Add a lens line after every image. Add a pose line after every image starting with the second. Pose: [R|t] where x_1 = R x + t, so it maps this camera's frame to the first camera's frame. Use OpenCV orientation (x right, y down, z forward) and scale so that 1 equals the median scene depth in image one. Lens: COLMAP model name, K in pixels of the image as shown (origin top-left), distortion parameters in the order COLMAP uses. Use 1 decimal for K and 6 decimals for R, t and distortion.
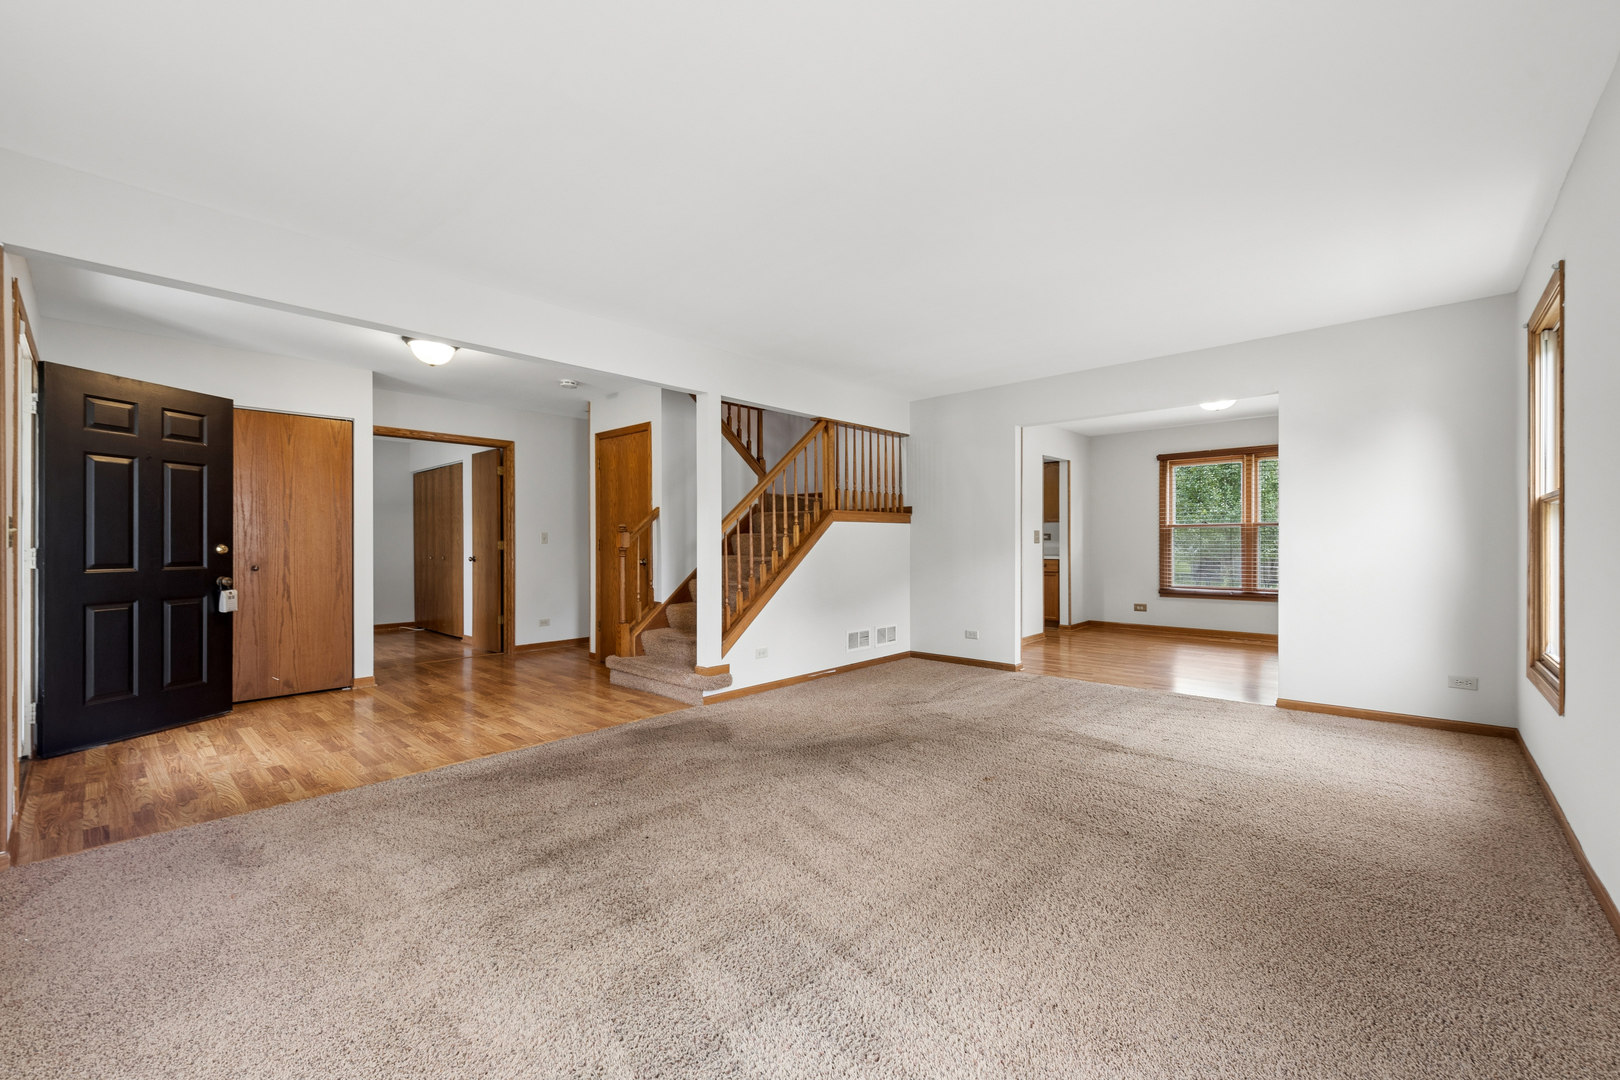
lens RADIAL K [[657.7, 0, 812.8], [0, 657.7, 536.6], [0, 0, 1]] dist [0.002613, -0.000043]
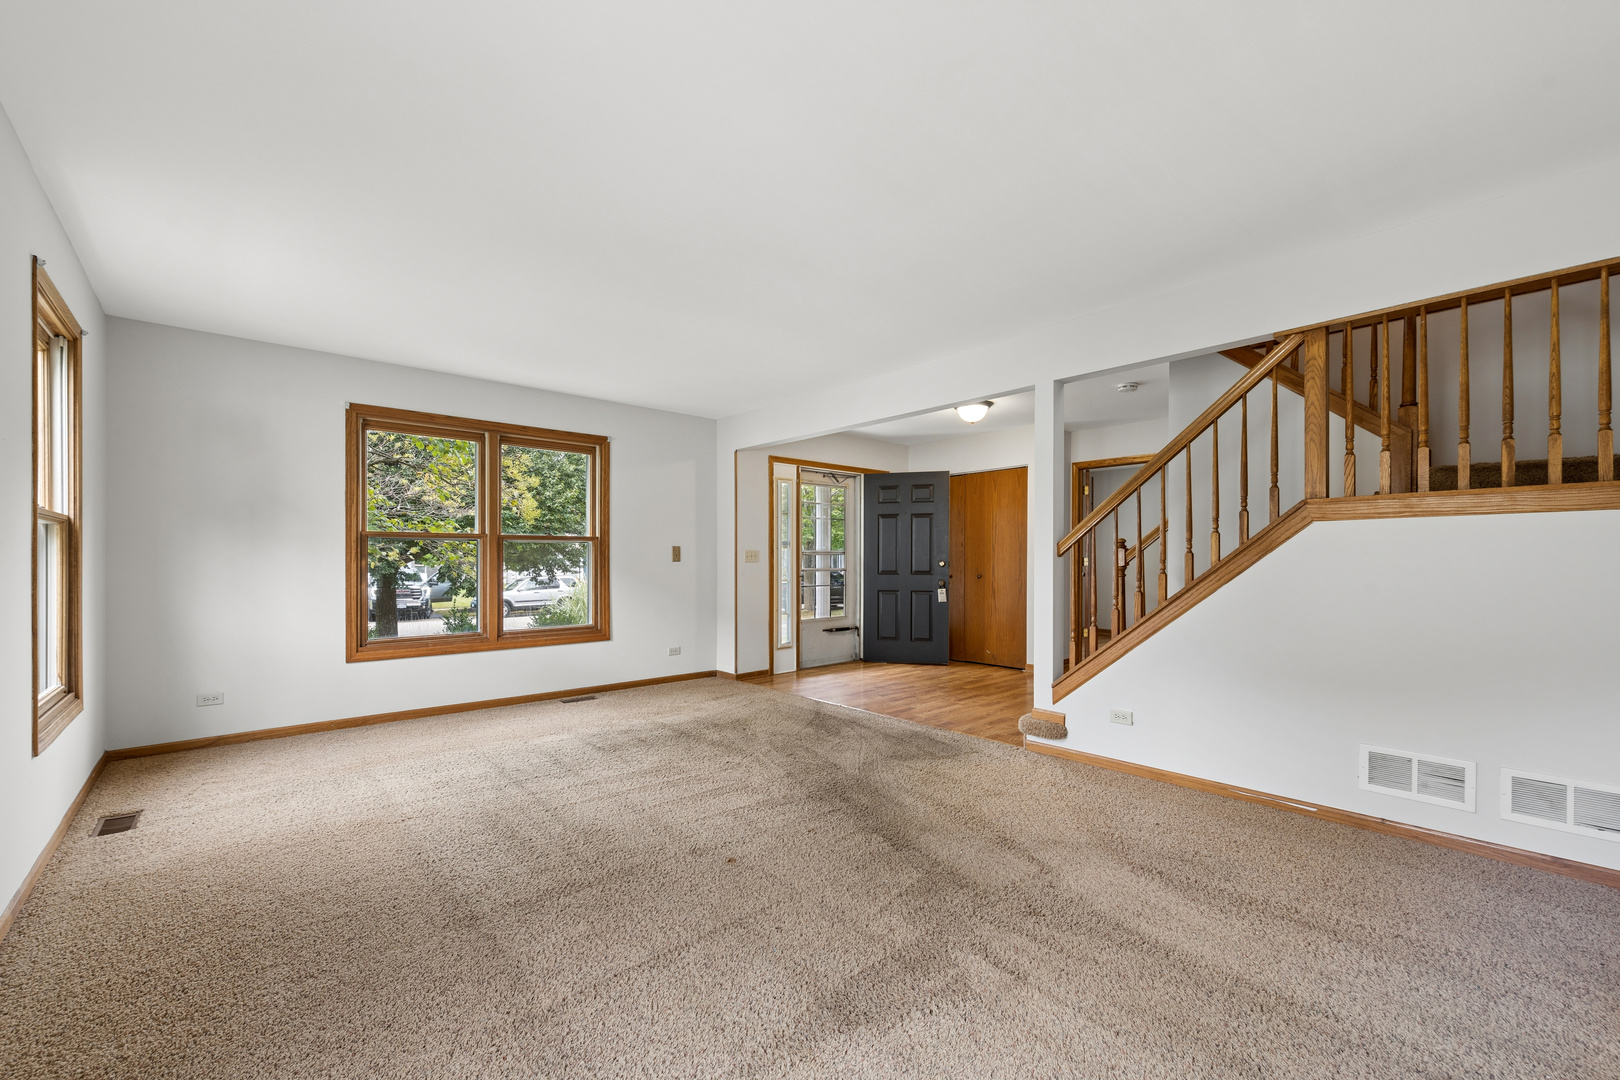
lens RADIAL K [[650.8, 0, 813.8], [0, 650.8, 556.8], [0, 0, 1]] dist [-0.018782, -0.000027]
pose [[-0.089482, 0.000640, -0.995988, 0.869475], [0.003060, 0.999995, 0.000368, 0.003829], [0.995984, -0.003015, -0.089484, 0.985447]]
